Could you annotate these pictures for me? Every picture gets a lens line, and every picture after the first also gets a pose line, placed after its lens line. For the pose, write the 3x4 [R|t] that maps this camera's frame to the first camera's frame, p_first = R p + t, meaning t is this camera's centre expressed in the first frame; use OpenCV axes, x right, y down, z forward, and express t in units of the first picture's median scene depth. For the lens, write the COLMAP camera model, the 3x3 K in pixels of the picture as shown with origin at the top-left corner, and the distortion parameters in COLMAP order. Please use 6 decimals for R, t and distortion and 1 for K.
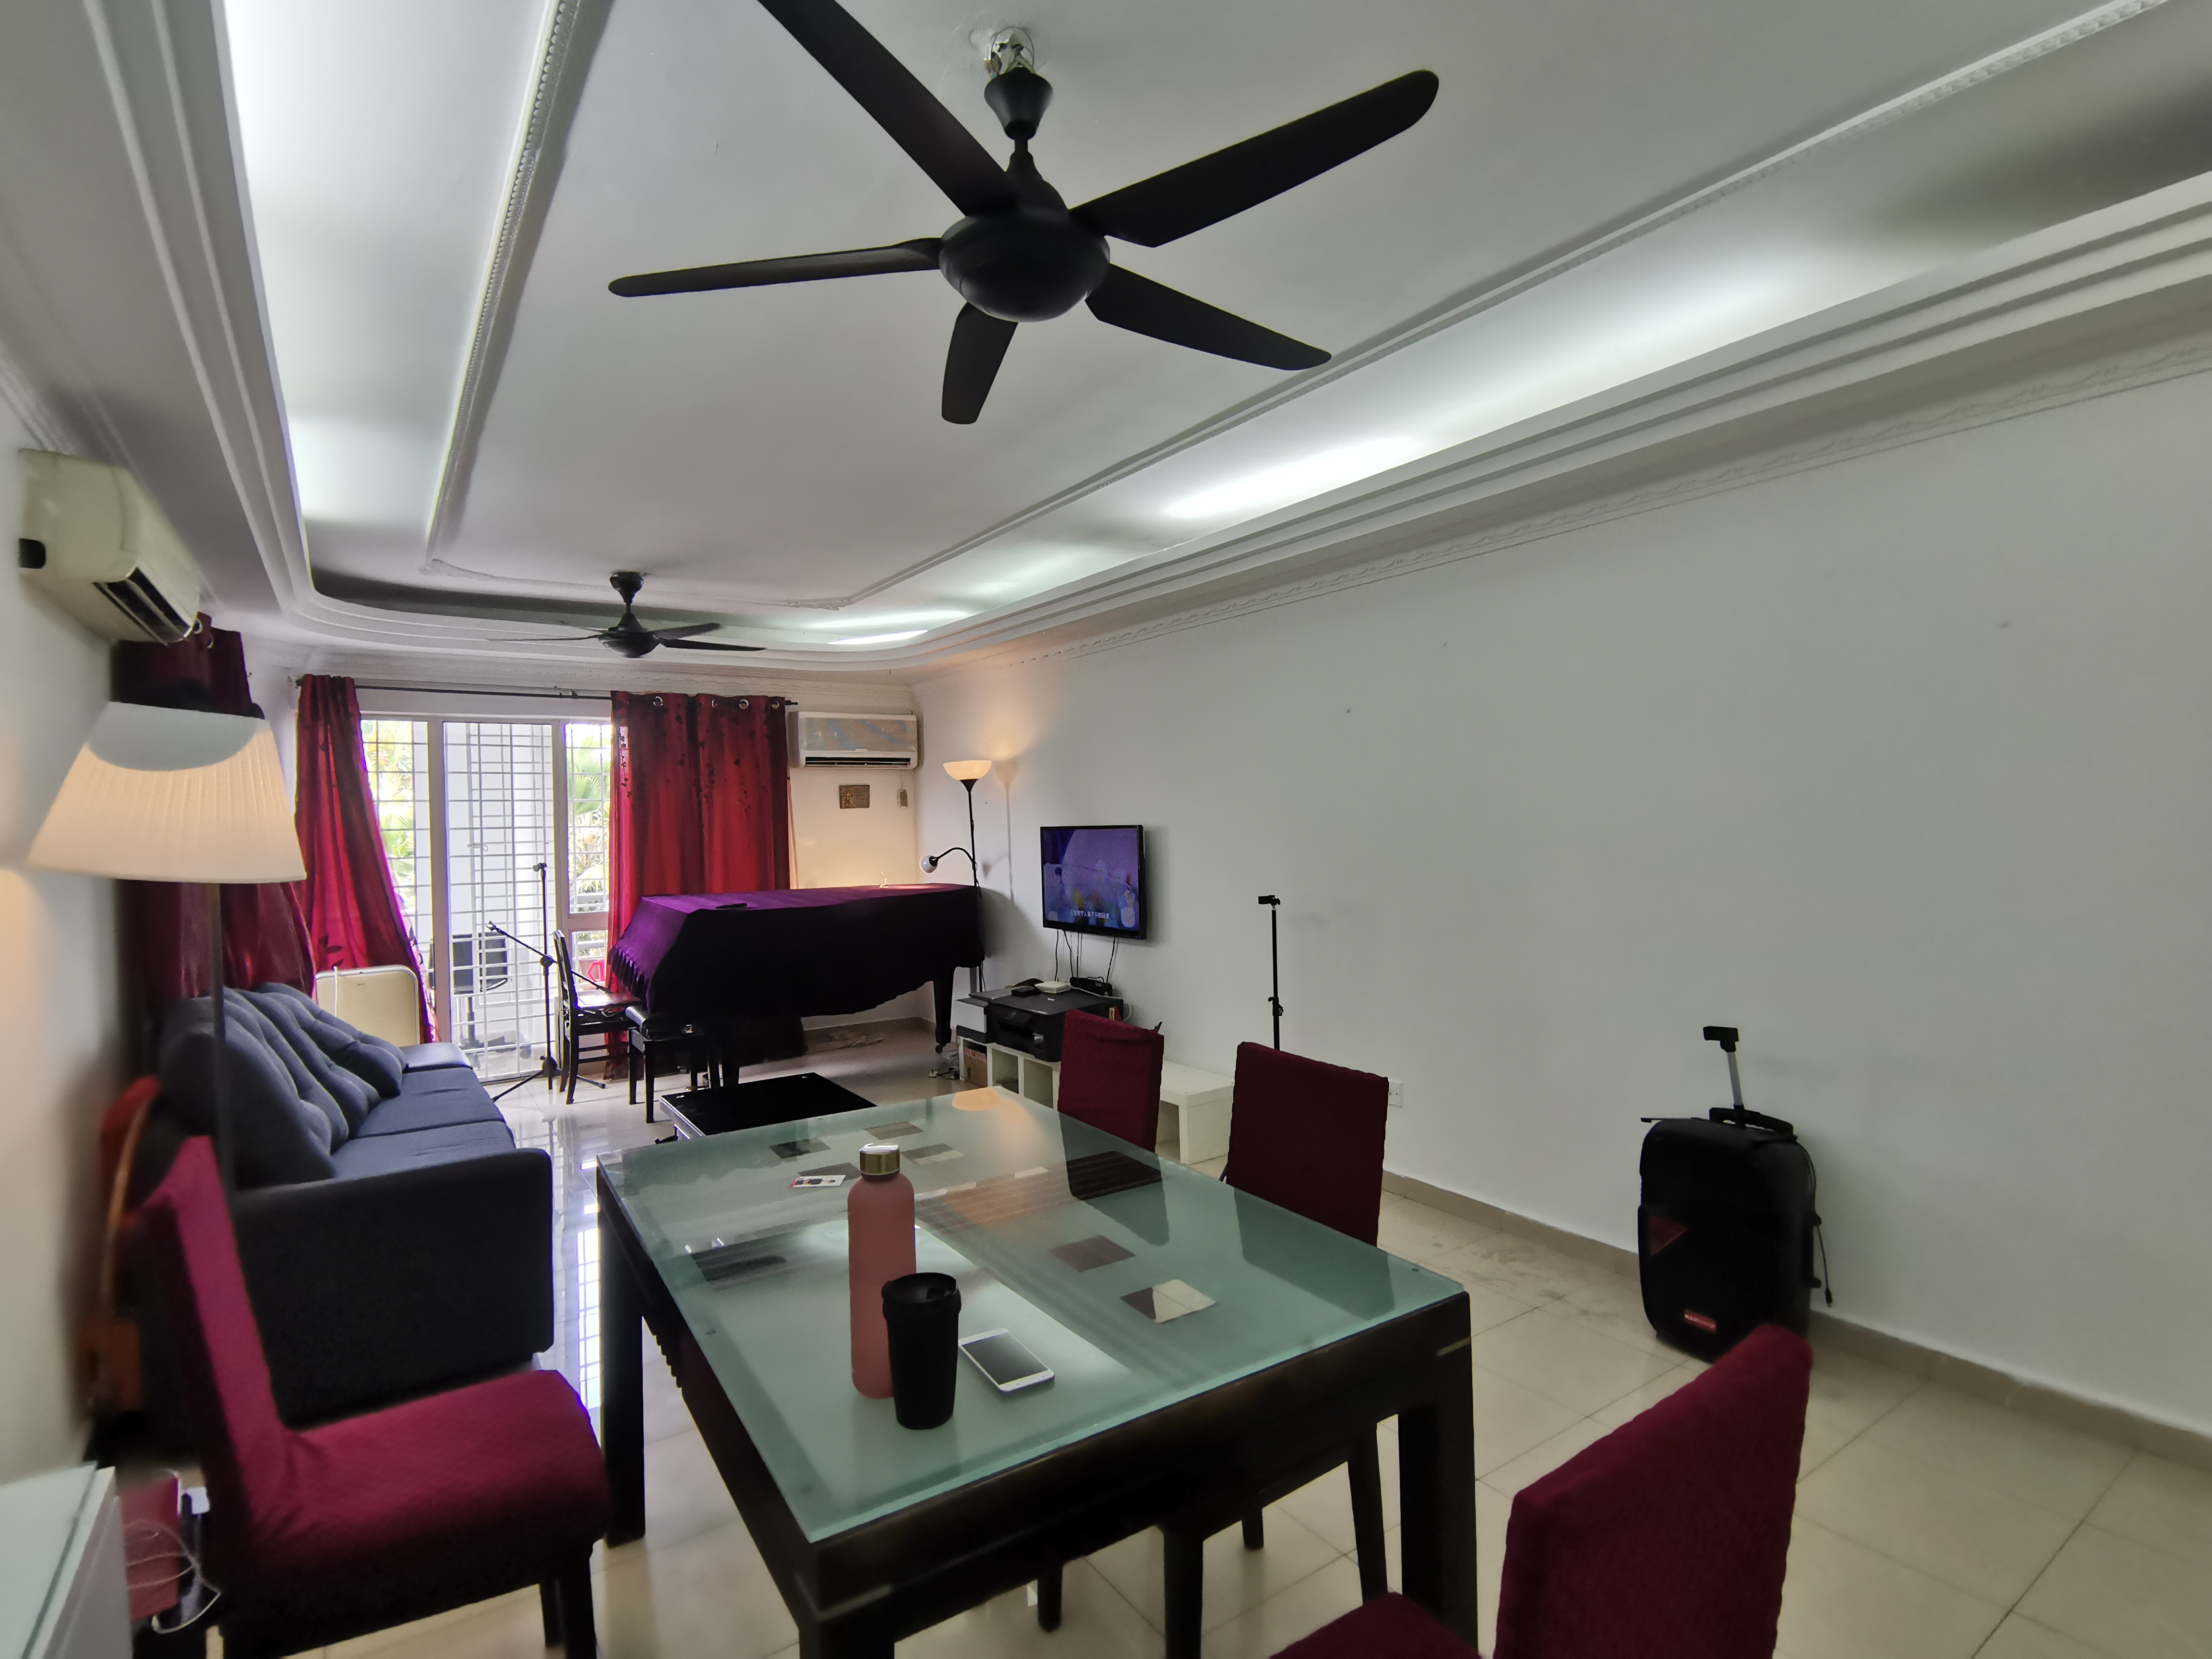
lens RADIAL K [[1083.7, 0, 1107.2], [0, 1083.7, 820.4], [0, 0, 1]] dist [-0.001525, -0.001637]
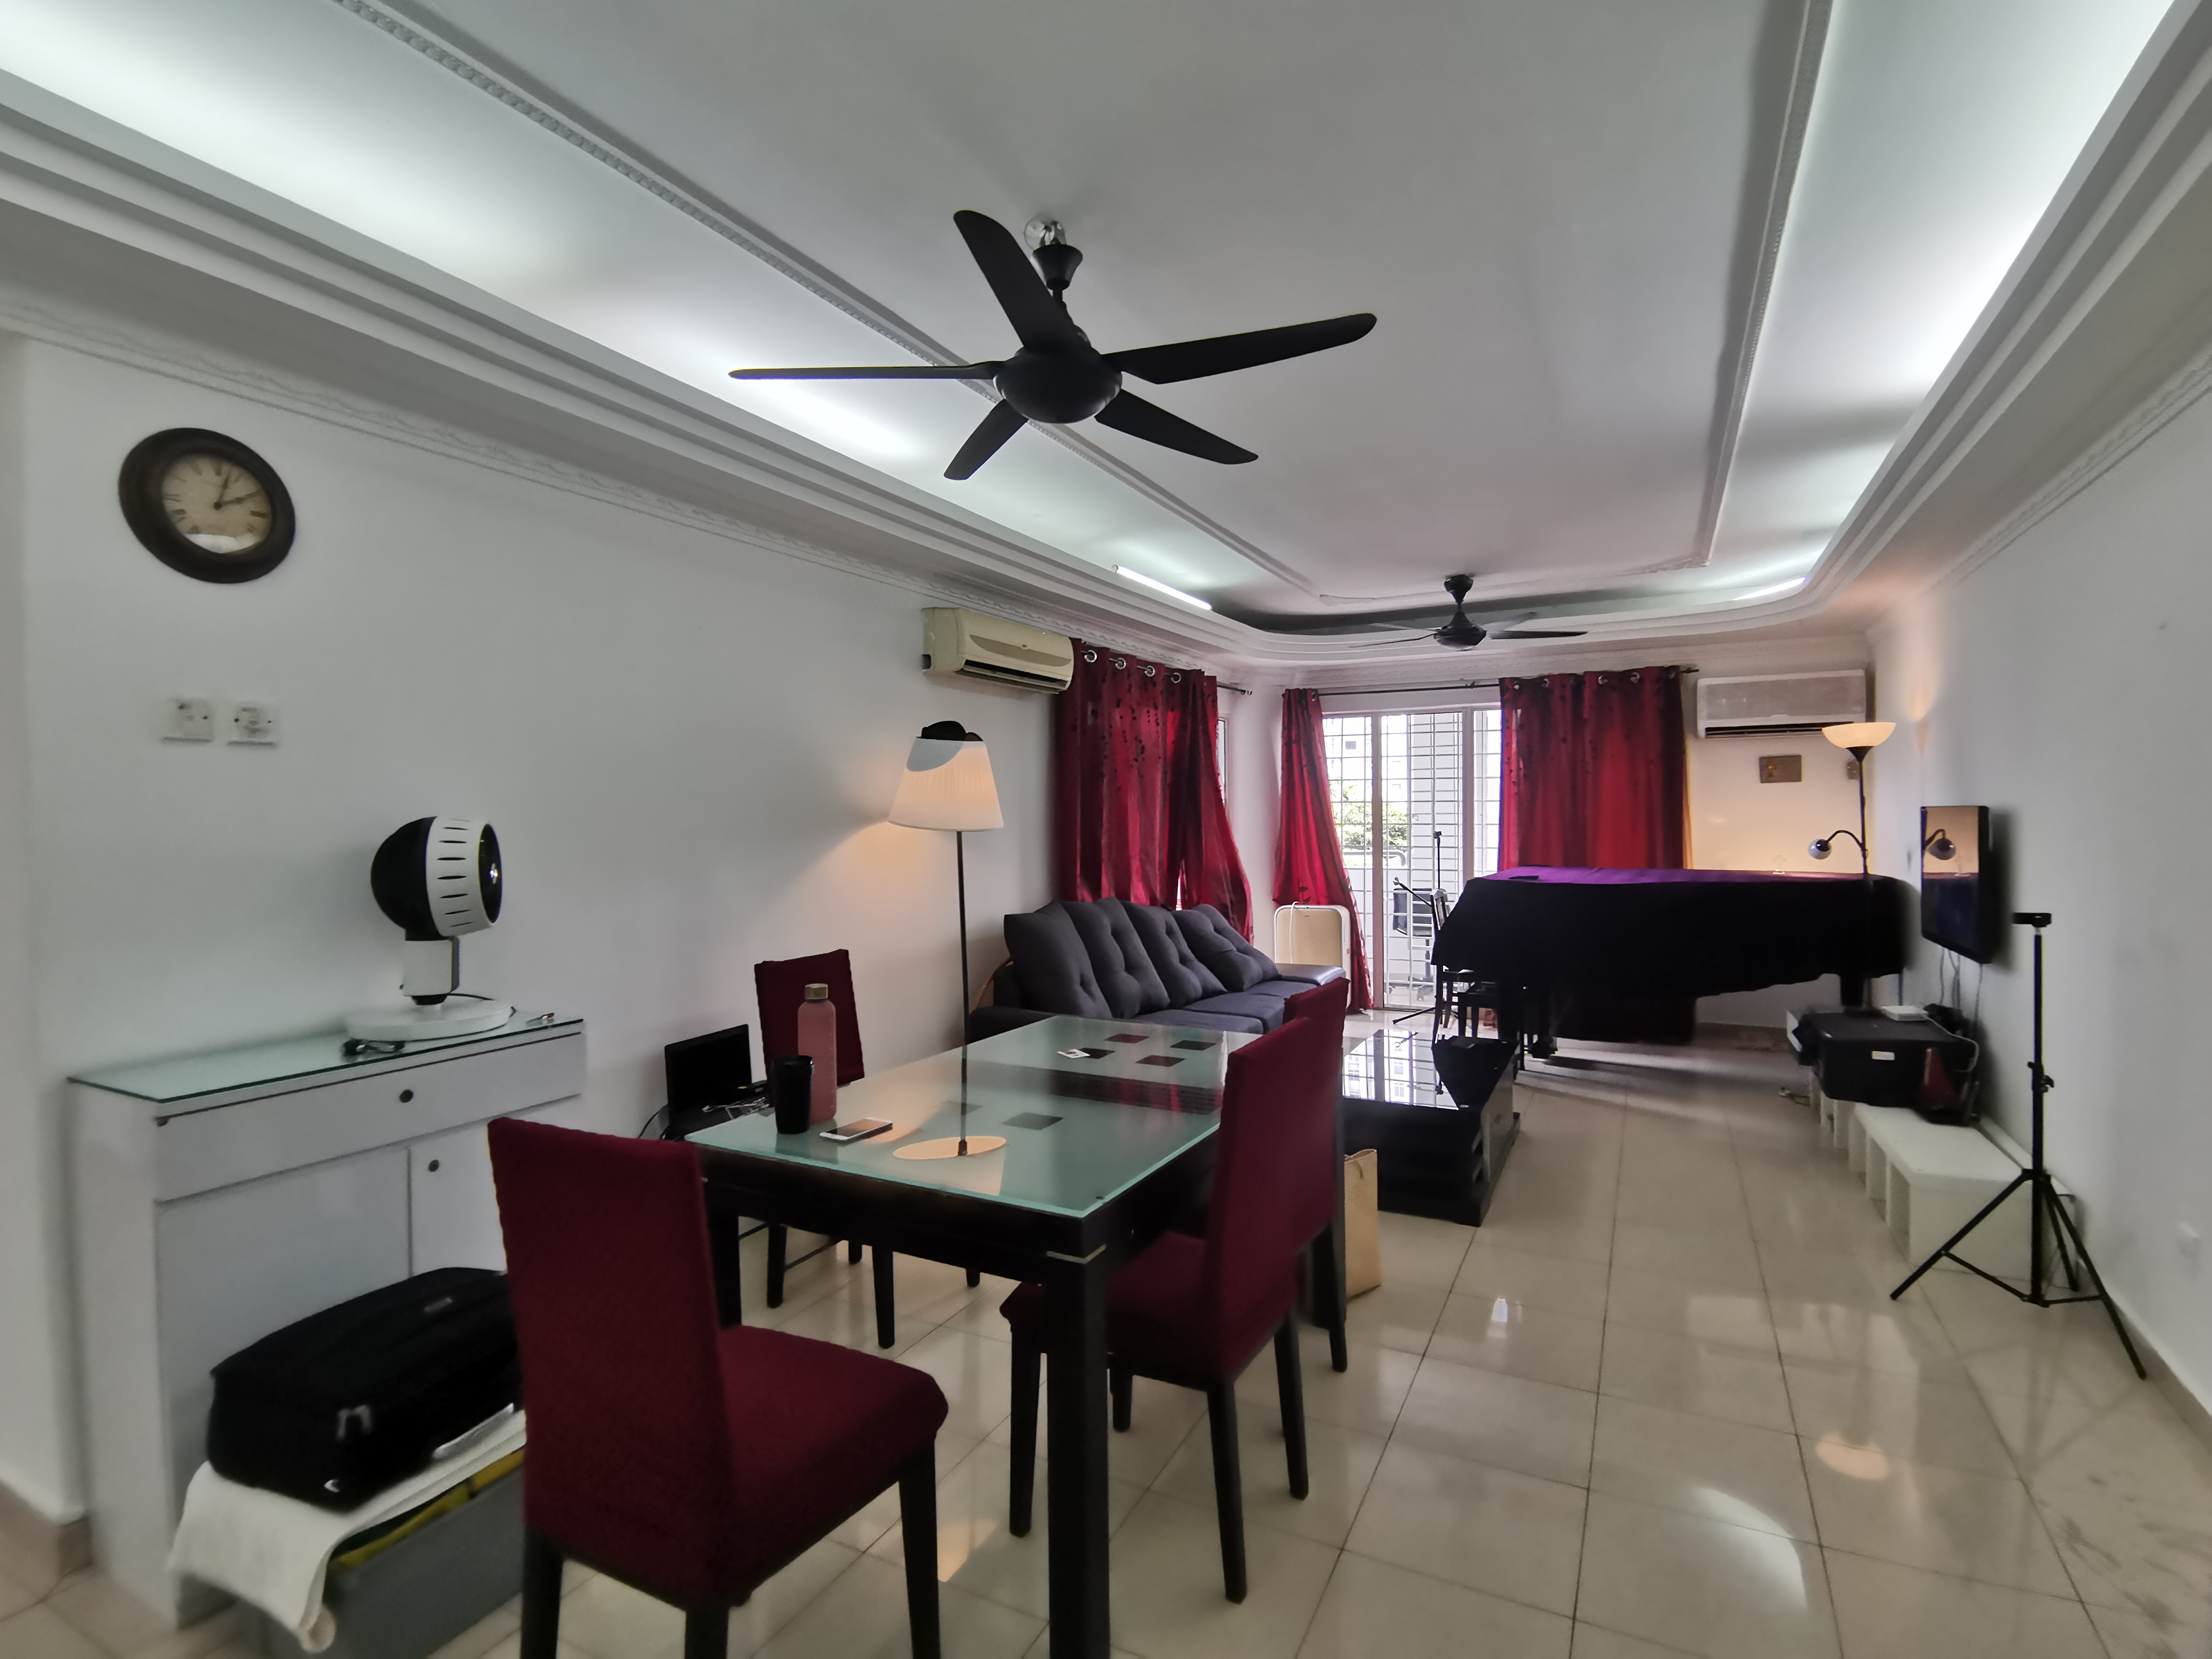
lens RADIAL K [[1083.7, 0, 1107.2], [0, 1083.7, 820.4], [0, 0, 1]] dist [-0.001525, -0.001637]
pose [[0.478130, 0.024417, -0.877949, 0.320609], [-0.002348, 0.999645, 0.026522, -0.002811], [0.878286, -0.010619, 0.478018, 0.117744]]
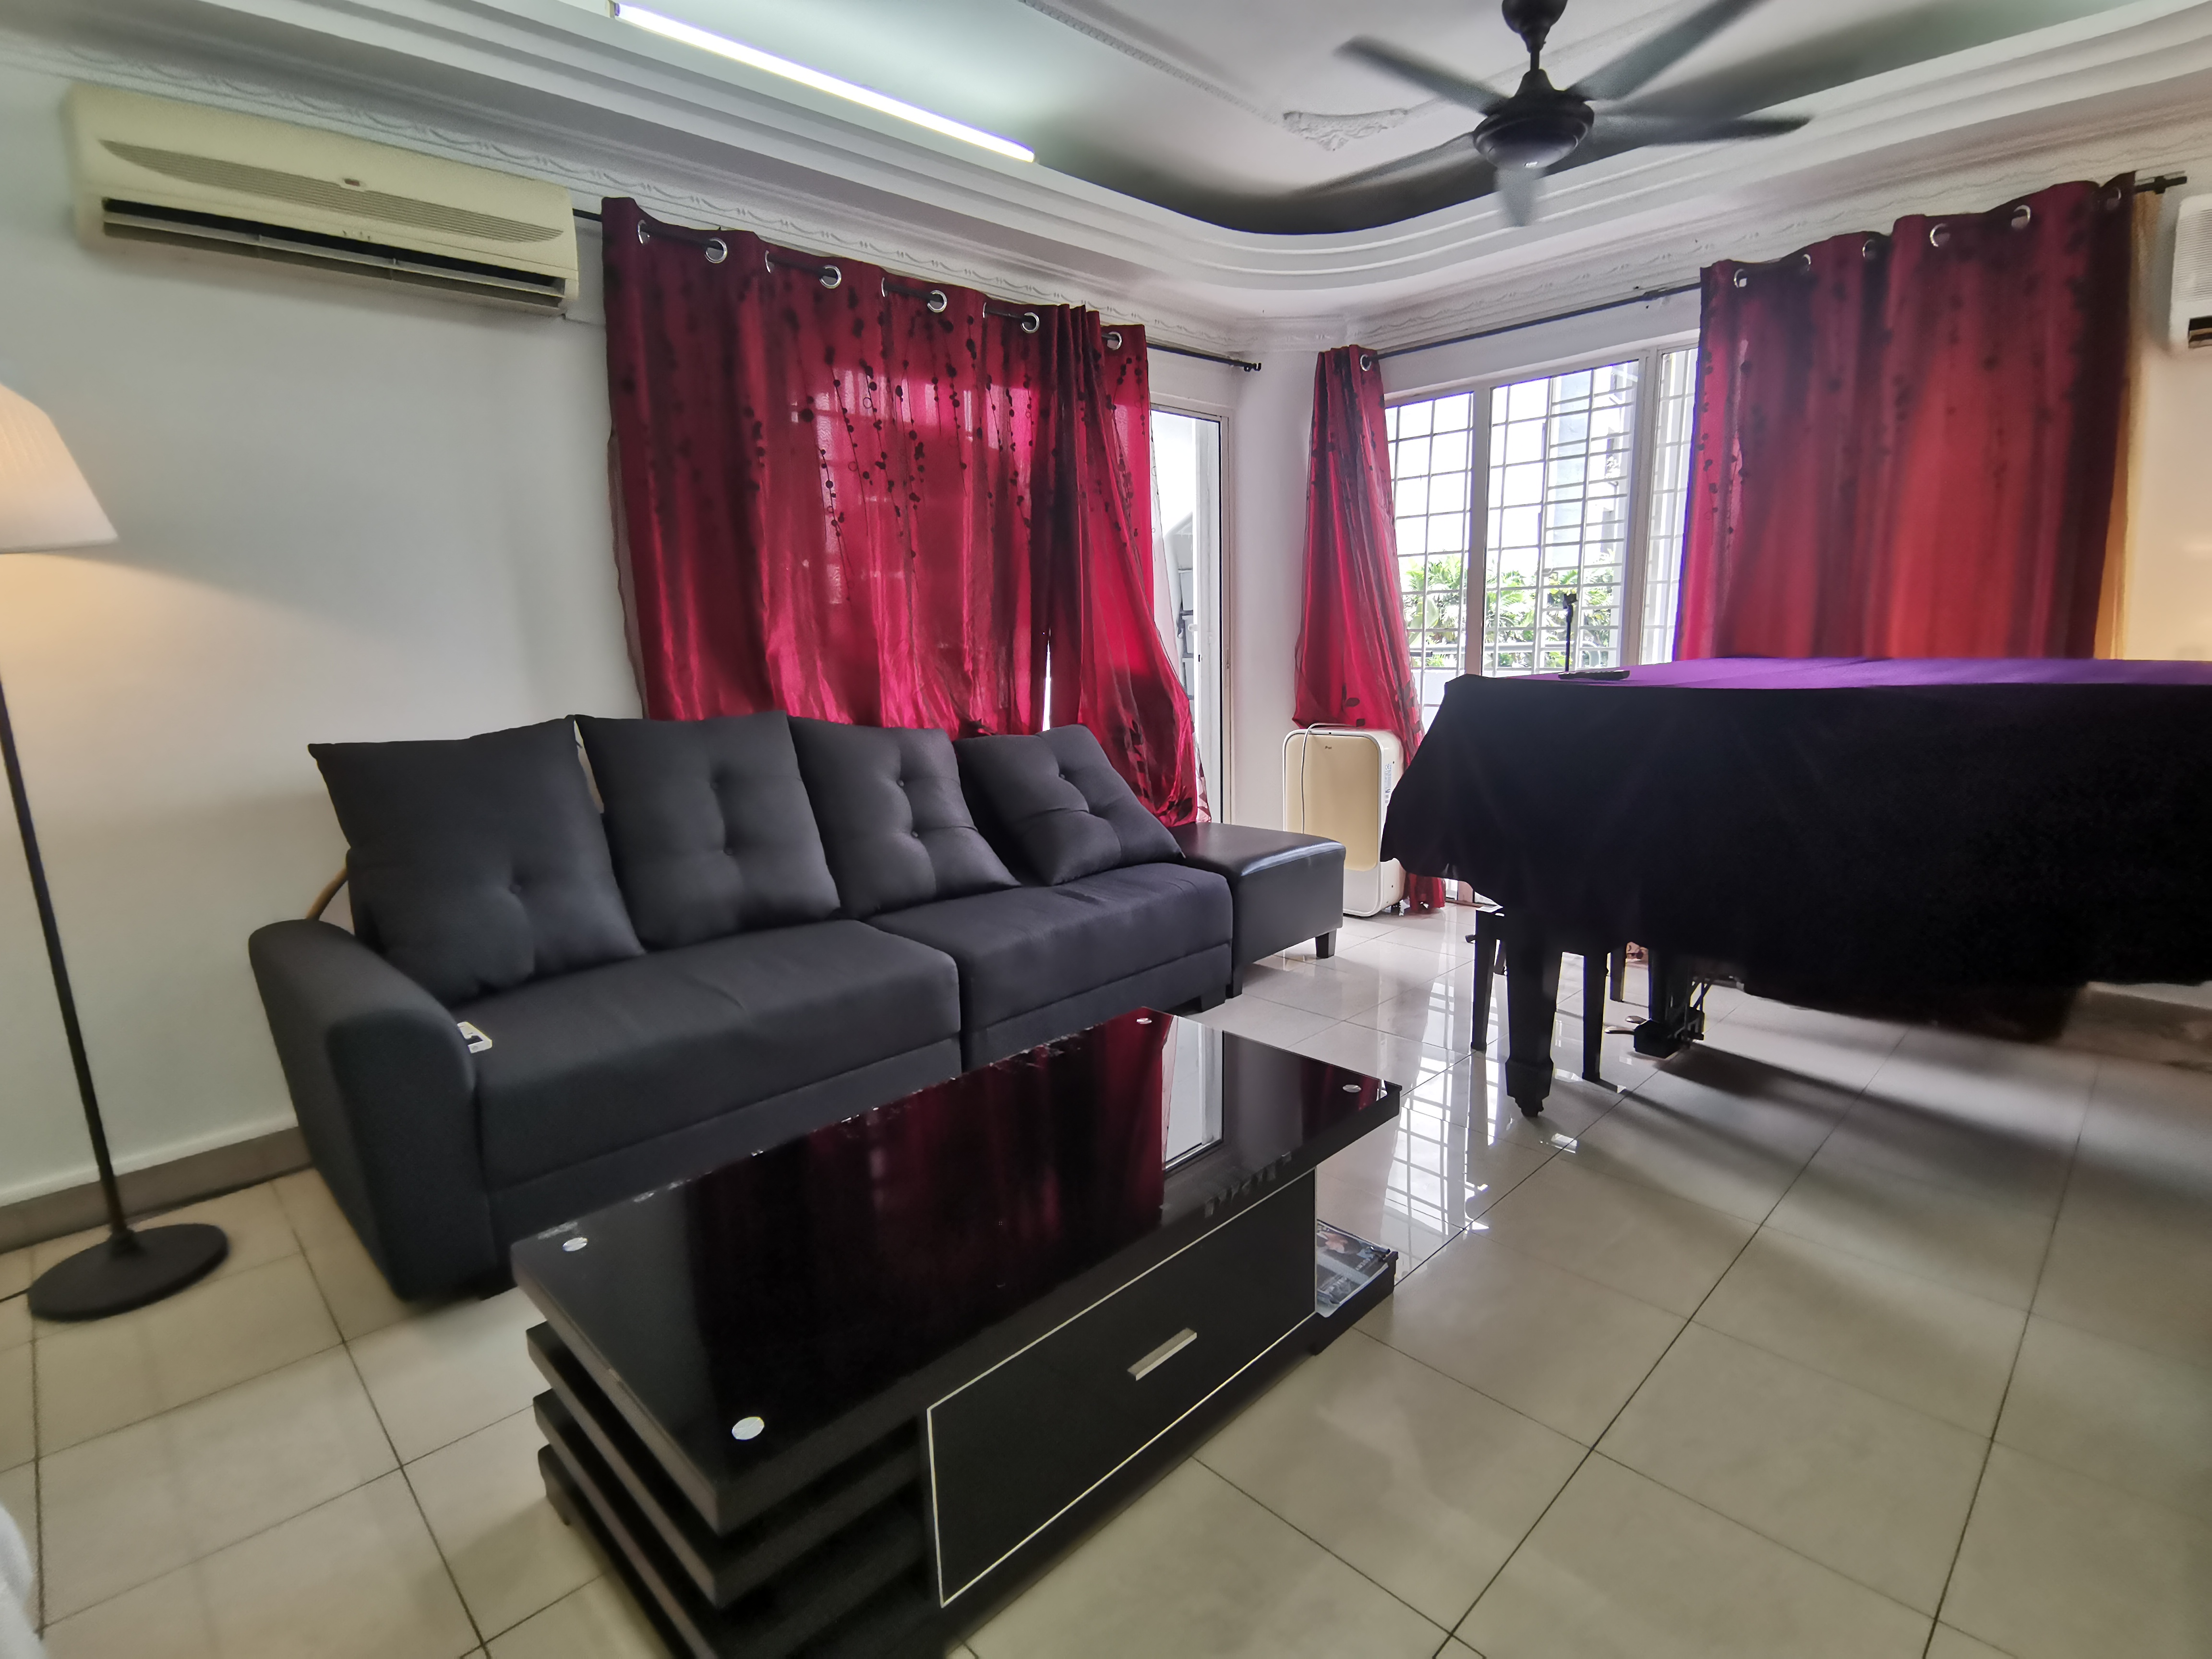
lens RADIAL K [[1096.9, 0, 1106.0], [0, 1096.9, 829.5], [0, 0, 1]] dist [0.045608, -0.038649]
pose [[0.177749, 0.188288, -0.965895, 0.074166], [0.021496, 0.980548, 0.195100, 0.039844], [0.983841, -0.055442, 0.170244, 0.592386]]
